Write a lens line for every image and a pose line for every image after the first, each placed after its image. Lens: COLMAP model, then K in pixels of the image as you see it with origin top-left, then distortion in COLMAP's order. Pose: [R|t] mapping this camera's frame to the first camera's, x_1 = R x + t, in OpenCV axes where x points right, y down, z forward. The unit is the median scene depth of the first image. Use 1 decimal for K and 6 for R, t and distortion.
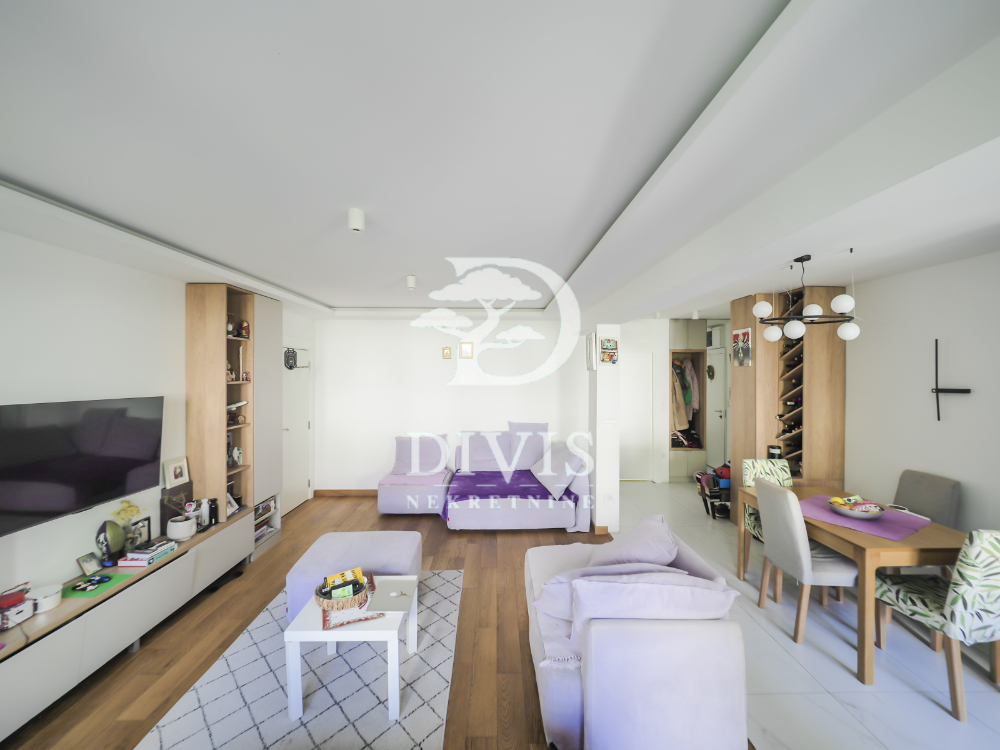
lens RADIAL K [[435.0, 0, 498.4], [0, 435.0, 368.7], [0, 0, 1]] dist [-0.002565, -0.000140]
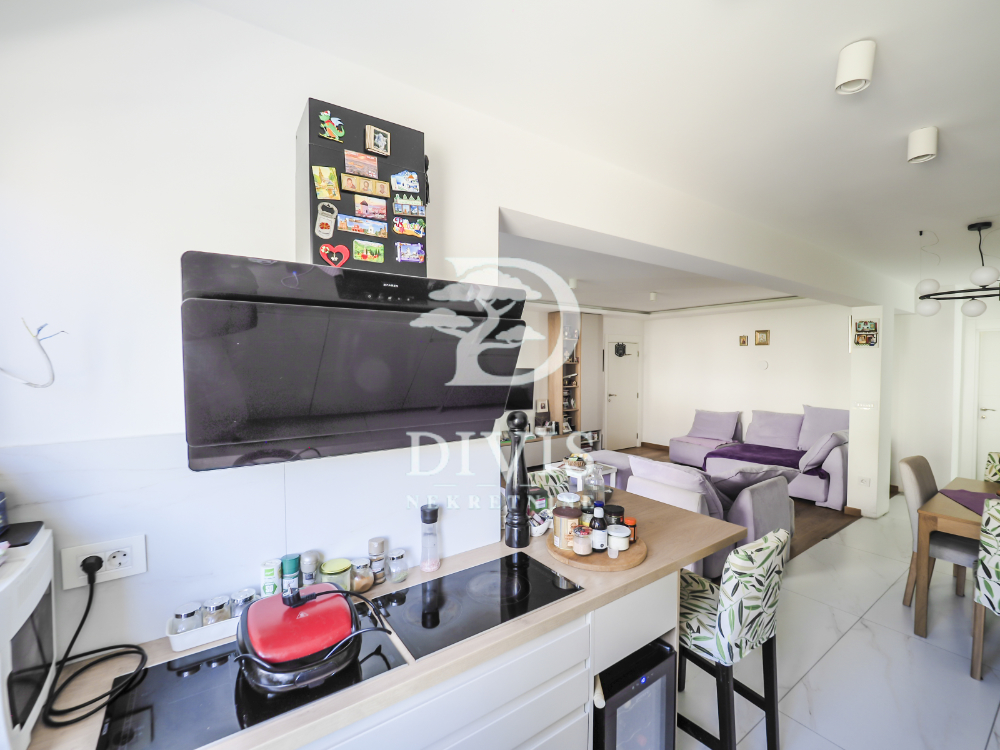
lens RADIAL K [[435.3, 0, 476.2], [0, 435.3, 375.1], [0, 0, 1]] dist [0.000030, 0.000081]
pose [[0.535176, 0.024113, -0.844396, 0.649599], [0.004881, 0.999488, 0.031636, 0.019115], [0.844726, -0.021053, 0.534784, -0.289192]]
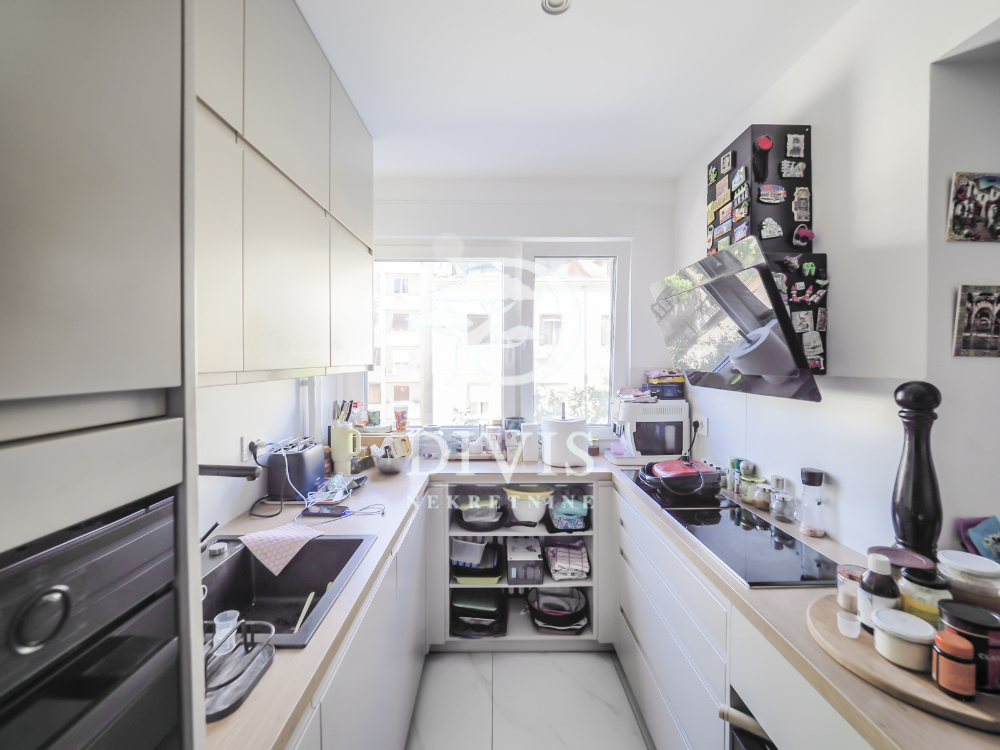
lens RADIAL K [[424.1, 0, 499.5], [0, 424.1, 379.4], [0, 0, 1]] dist [-0.002384, 0.000087]
pose [[-0.999936, 0.006344, 0.009336, 0.572855], [0.006802, 0.998734, 0.049849, 0.052641], [-0.009008, 0.049909, -0.998713, 0.230847]]
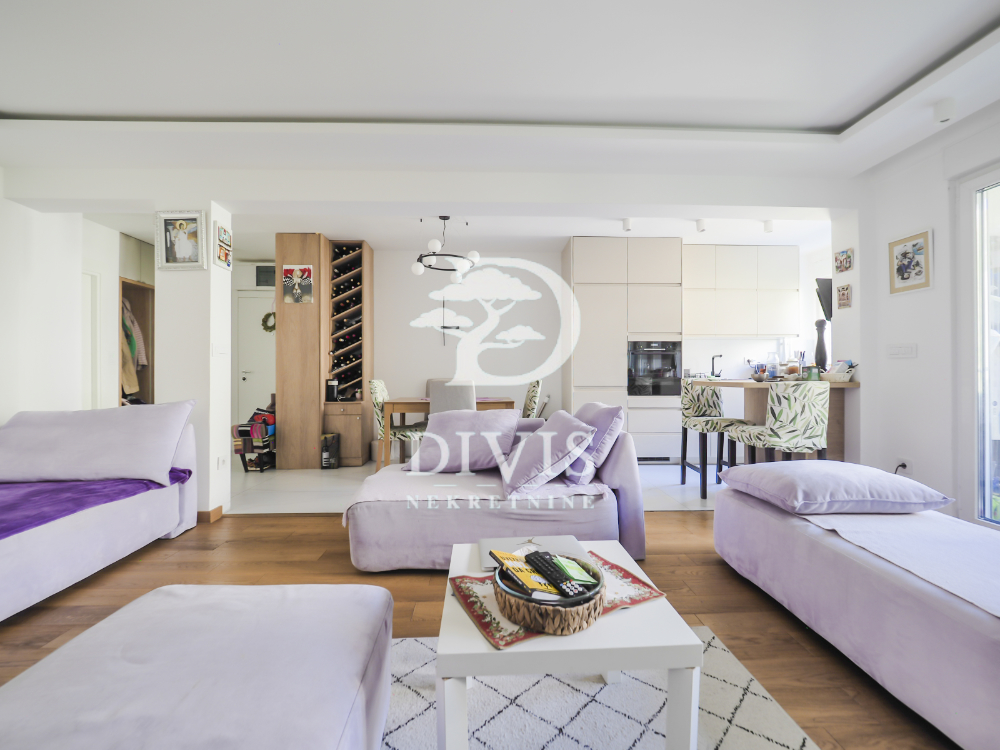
lens RADIAL K [[418.2, 0, 500.0], [0, 418.2, 375.0], [0, 0, 1]] dist [-0.001277, -0.000180]
pose [[-0.024208, -0.008410, 0.999672, -0.432793], [0.003005, 0.999959, 0.008485, 0.164314], [-0.999702, 0.003210, -0.024181, 0.616832]]
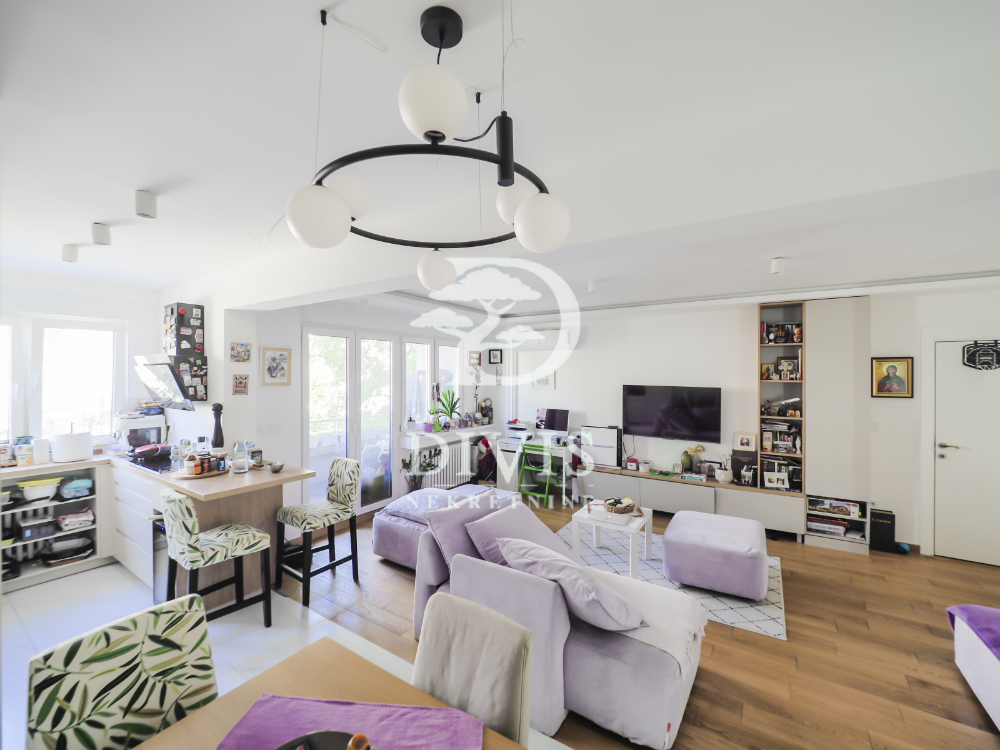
lens RADIAL K [[424.1, 0, 499.5], [0, 424.1, 379.4], [0, 0, 1]] dist [-0.002384, 0.000087]
pose [[-0.582306, 0.006631, -0.812942, 0.687112], [-0.001139, 0.999959, 0.008972, 0.014626], [0.812969, 0.006150, -0.582275, 0.896494]]
